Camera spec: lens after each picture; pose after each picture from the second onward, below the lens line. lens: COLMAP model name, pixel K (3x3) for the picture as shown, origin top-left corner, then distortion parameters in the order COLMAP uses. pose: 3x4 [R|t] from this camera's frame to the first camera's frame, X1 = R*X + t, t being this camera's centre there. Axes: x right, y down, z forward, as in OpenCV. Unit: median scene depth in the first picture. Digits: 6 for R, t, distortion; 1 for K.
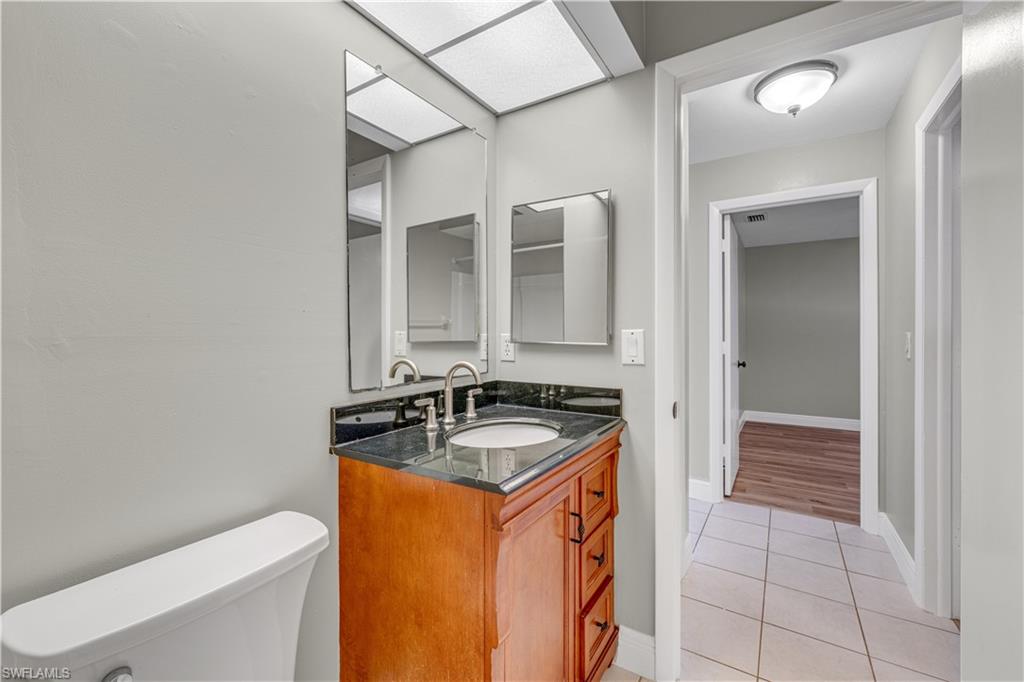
lens RADIAL K [[381.9, 0, 534.7], [0, 381.9, 343.3], [0, 0, 1]] dist [0.001374, 0.000159]
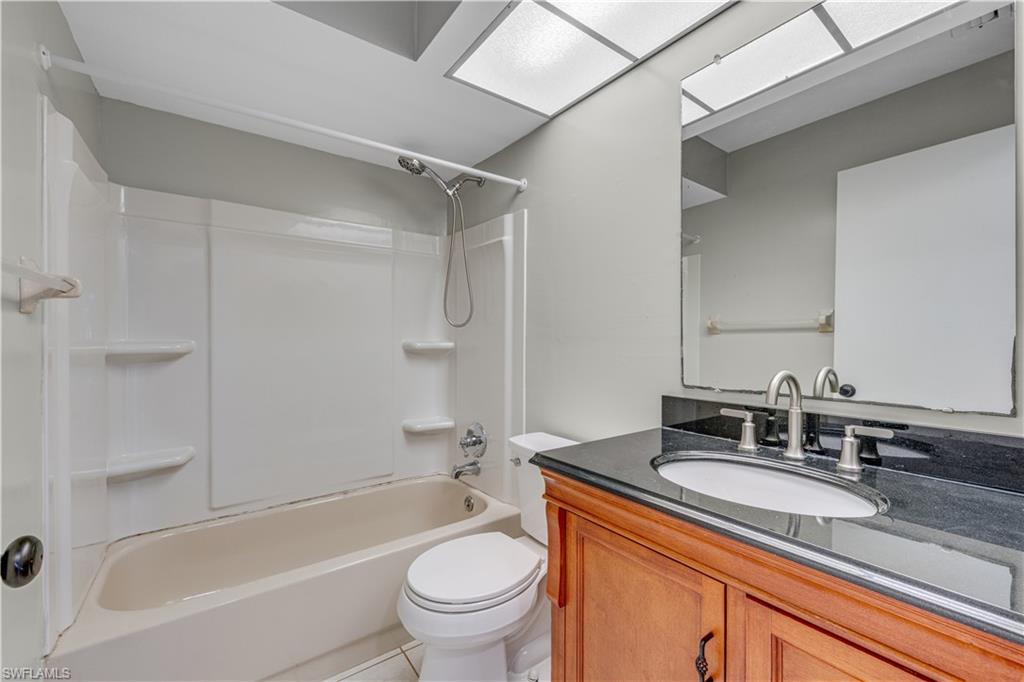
lens RADIAL K [[418.4, 0, 517.0], [0, 418.4, 342.3], [0, 0, 1]] dist [-0.001492, -0.000076]
pose [[-0.343683, 0.006340, -0.939064, 0.776208], [-0.020958, 0.999676, 0.014420, -0.006275], [0.938852, 0.024637, -0.343439, 0.901976]]
